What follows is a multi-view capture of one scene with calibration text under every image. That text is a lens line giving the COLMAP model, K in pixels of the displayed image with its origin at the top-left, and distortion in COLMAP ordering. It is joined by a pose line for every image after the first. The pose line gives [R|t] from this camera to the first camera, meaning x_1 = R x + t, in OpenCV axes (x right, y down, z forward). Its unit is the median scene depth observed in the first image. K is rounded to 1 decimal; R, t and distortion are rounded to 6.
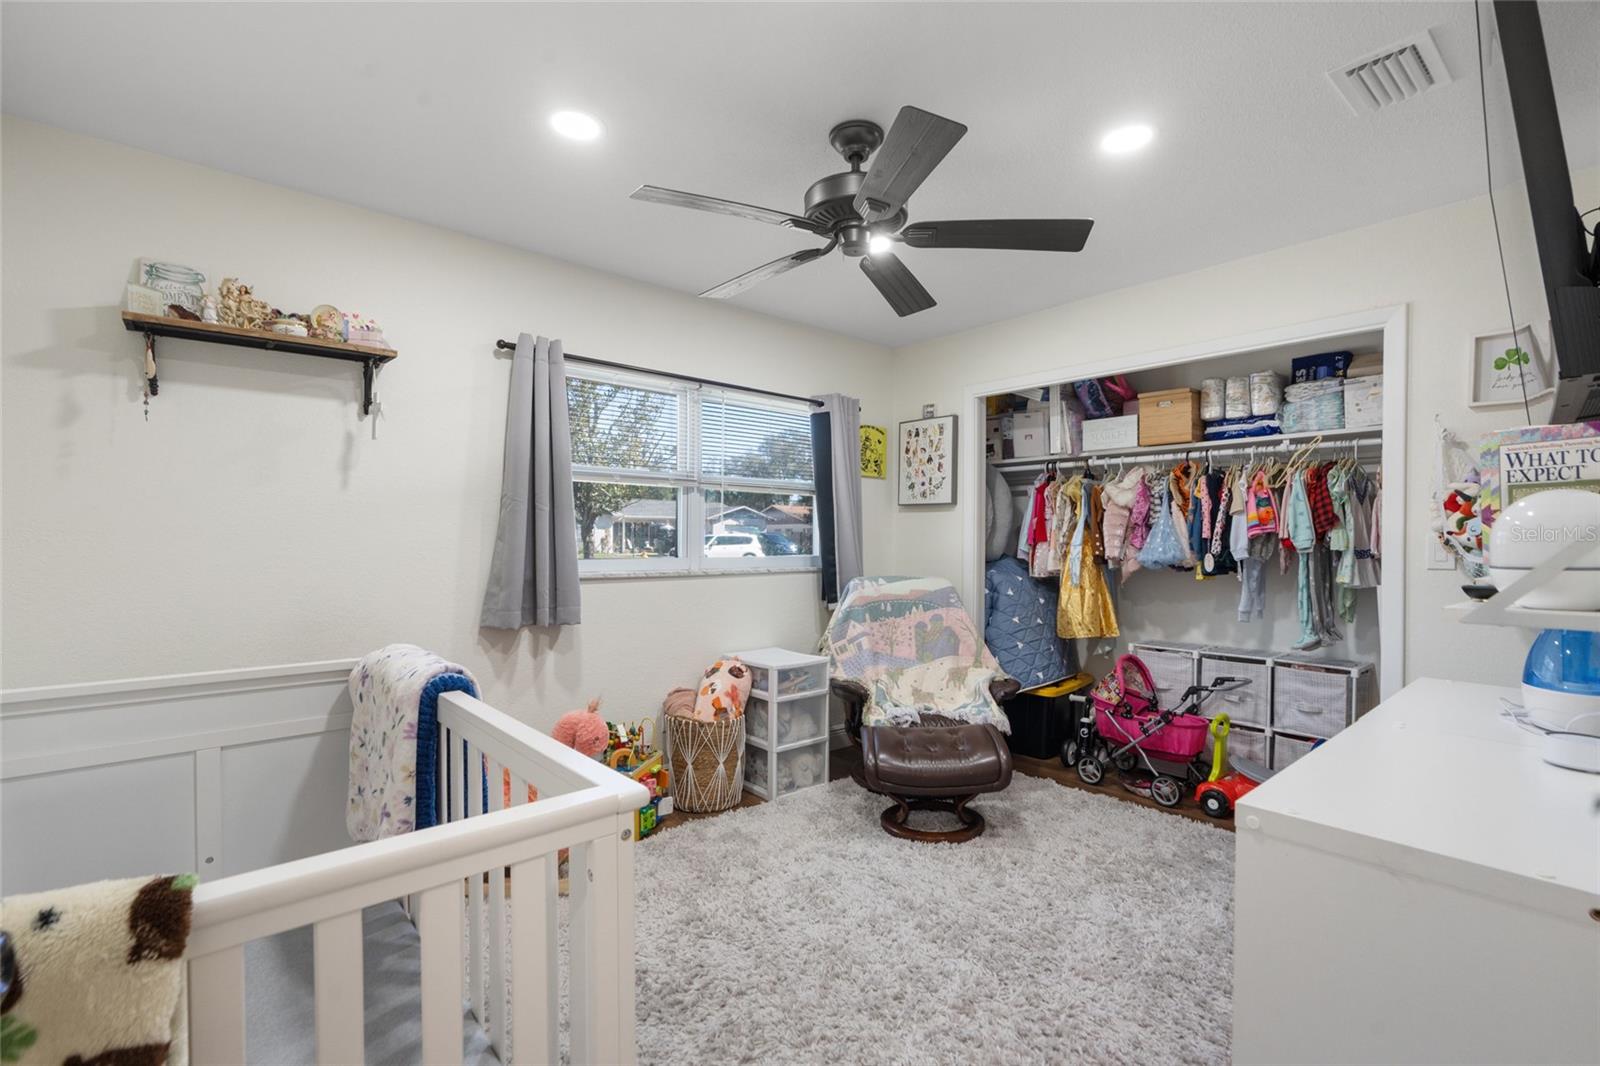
lens RADIAL K [[726.9, 0, 796.9], [0, 726.9, 537.3], [0, 0, 1]] dist [-0.008426, 0.003862]
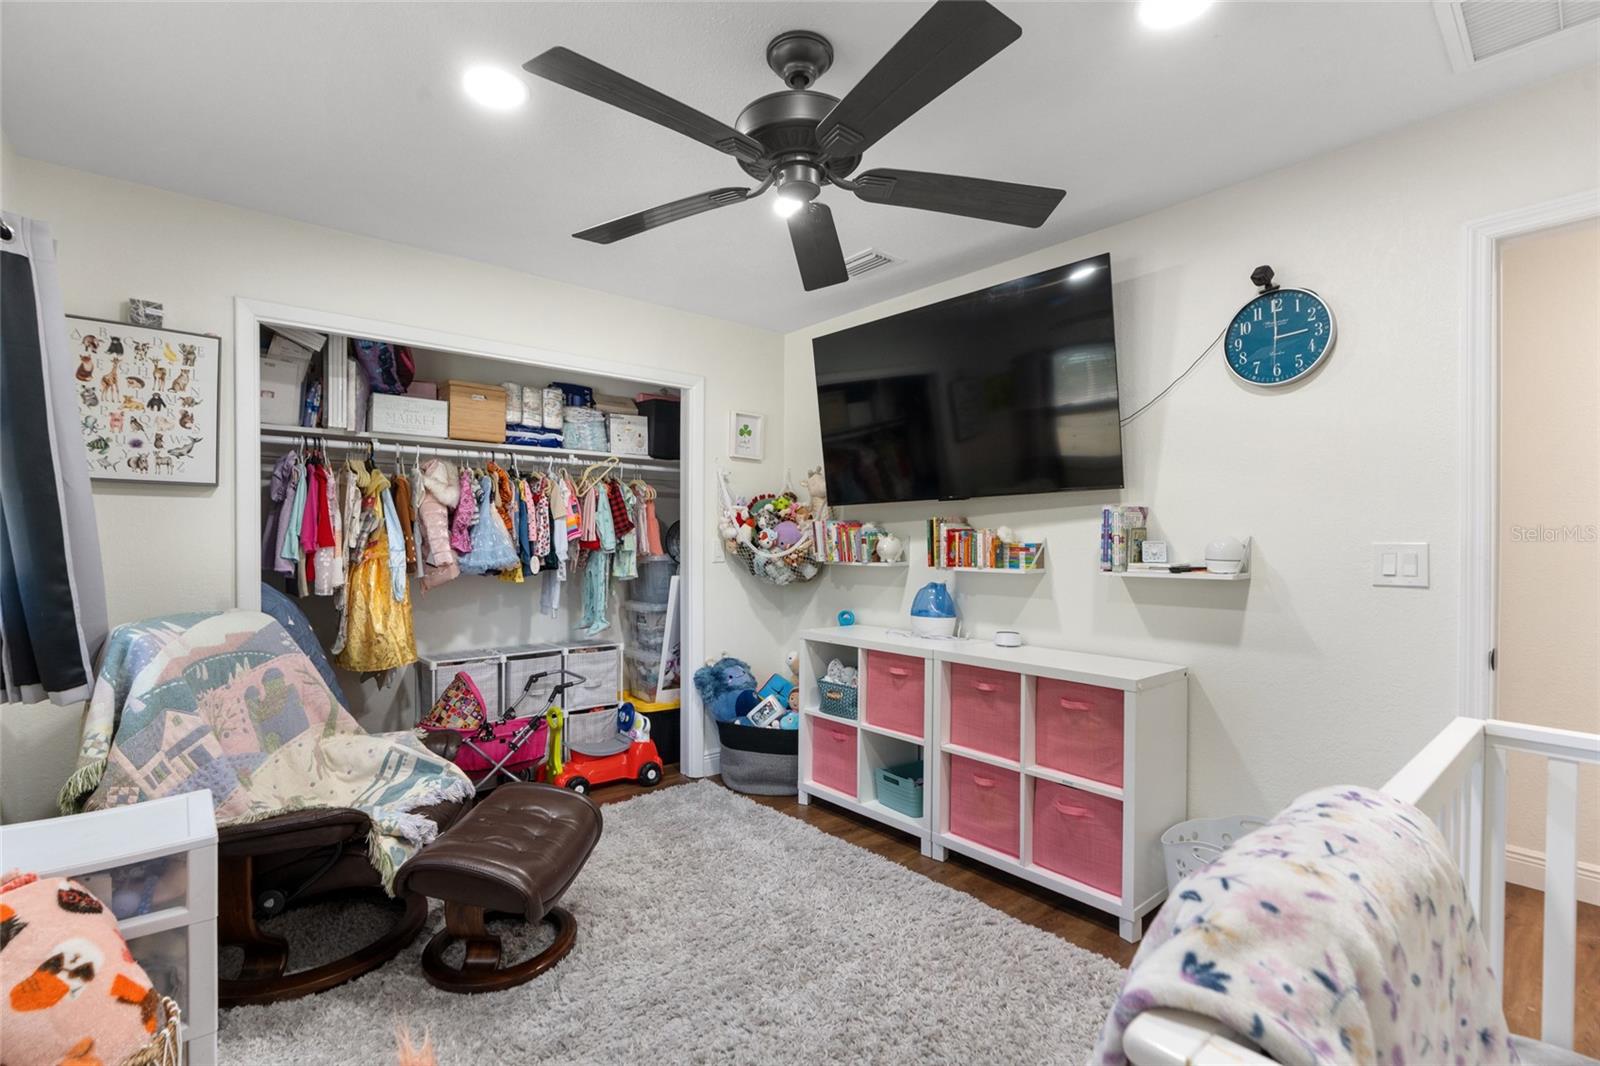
lens RADIAL K [[726.9, 0, 791.8], [0, 726.9, 539.2], [0, 0, 1]] dist [-0.008426, 0.003862]
pose [[0.014246, -0.004483, 0.999888, -0.413929], [-0.004219, 0.999981, 0.004543, -0.007082], [-0.999890, -0.004283, 0.014227, 0.568133]]
